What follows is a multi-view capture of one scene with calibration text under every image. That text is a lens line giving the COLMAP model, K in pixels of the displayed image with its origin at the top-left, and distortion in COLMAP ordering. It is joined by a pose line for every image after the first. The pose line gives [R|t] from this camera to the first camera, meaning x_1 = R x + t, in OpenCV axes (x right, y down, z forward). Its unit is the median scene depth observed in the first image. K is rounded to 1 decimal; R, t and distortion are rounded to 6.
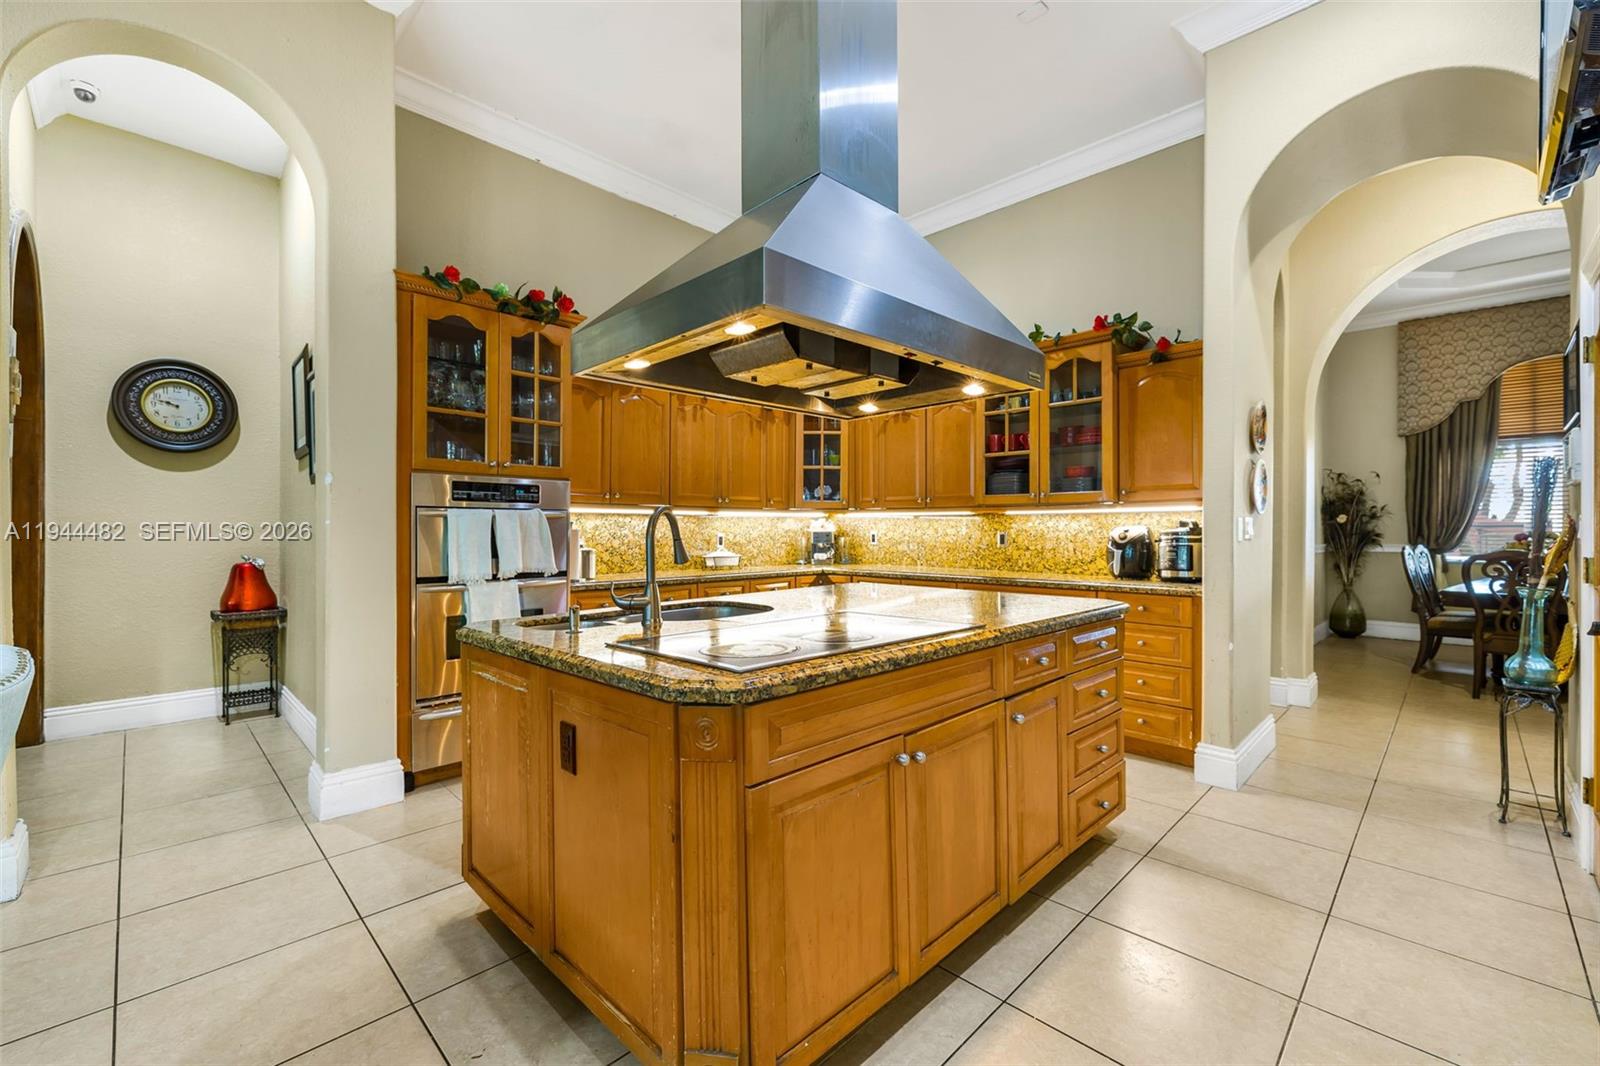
lens RADIAL K [[671.3, 0, 804.2], [0, 671.3, 530.1], [0, 0, 1]] dist [0.003538, 0.000172]
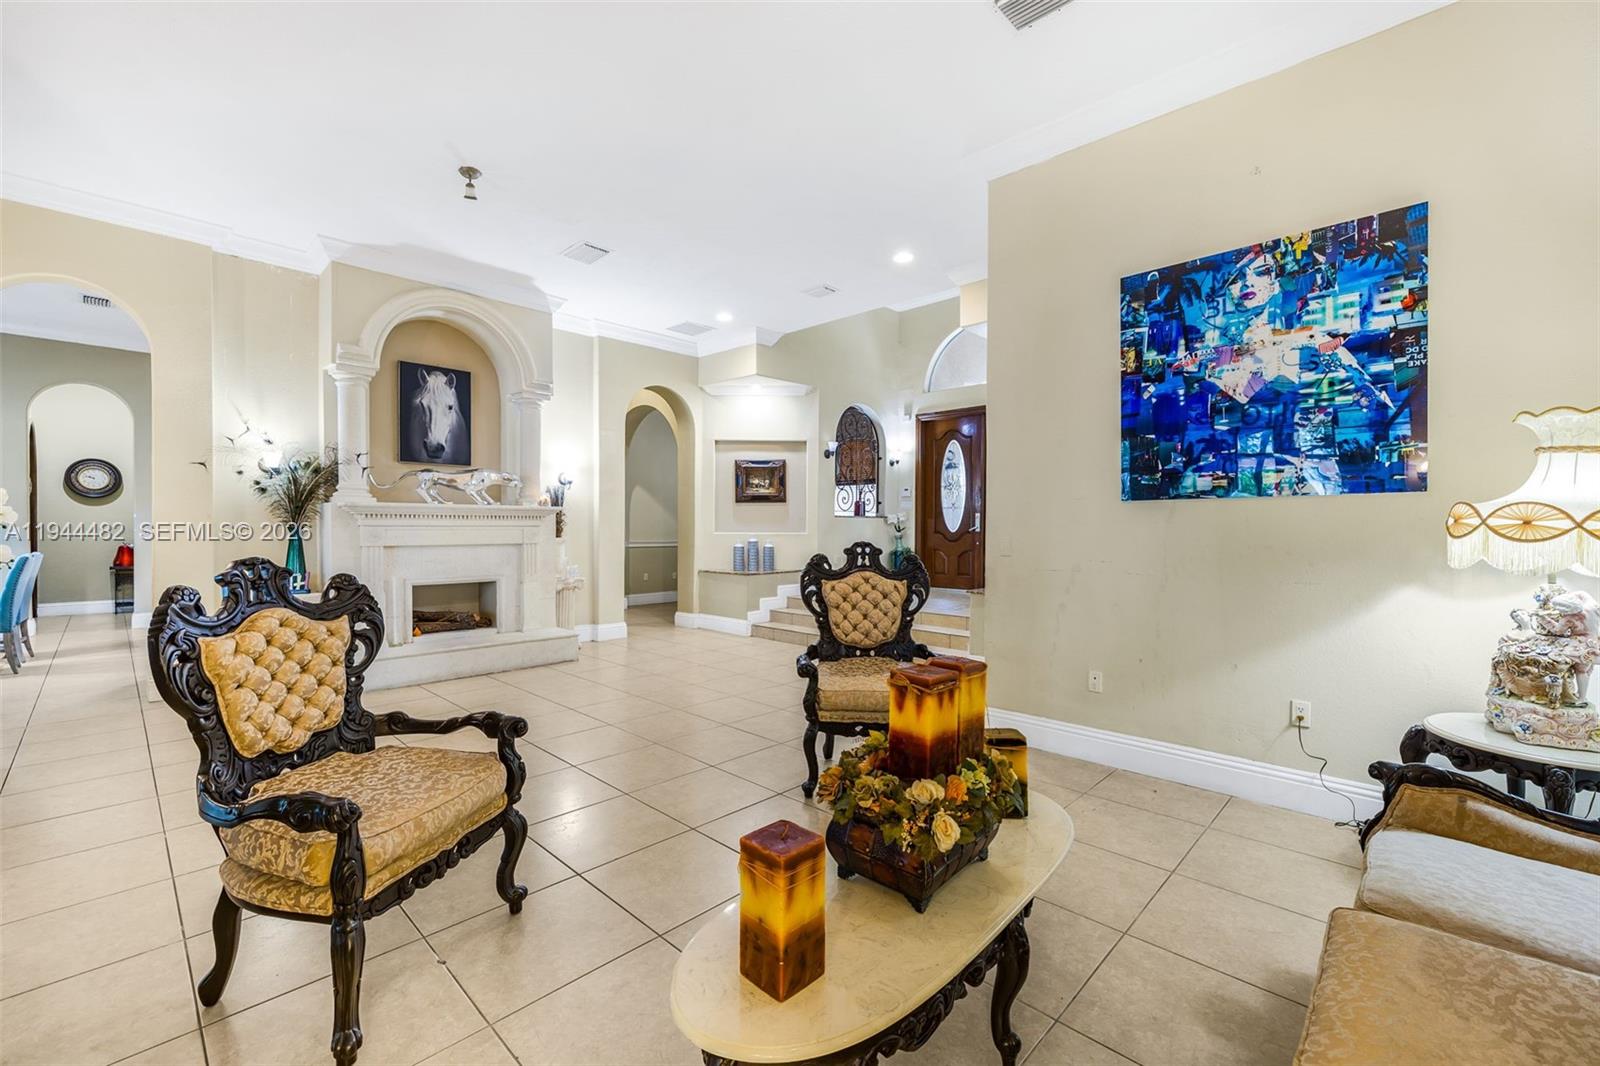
lens RADIAL K [[671.3, 0, 803.4], [0, 671.3, 533.6], [0, 0, 1]] dist [0.003538, 0.000172]
pose [[0.999861, 0.000651, 0.016676, 1.821913], [-0.000816, 0.999950, 0.009916, -0.023330], [-0.016669, -0.009929, 0.999812, -1.685880]]
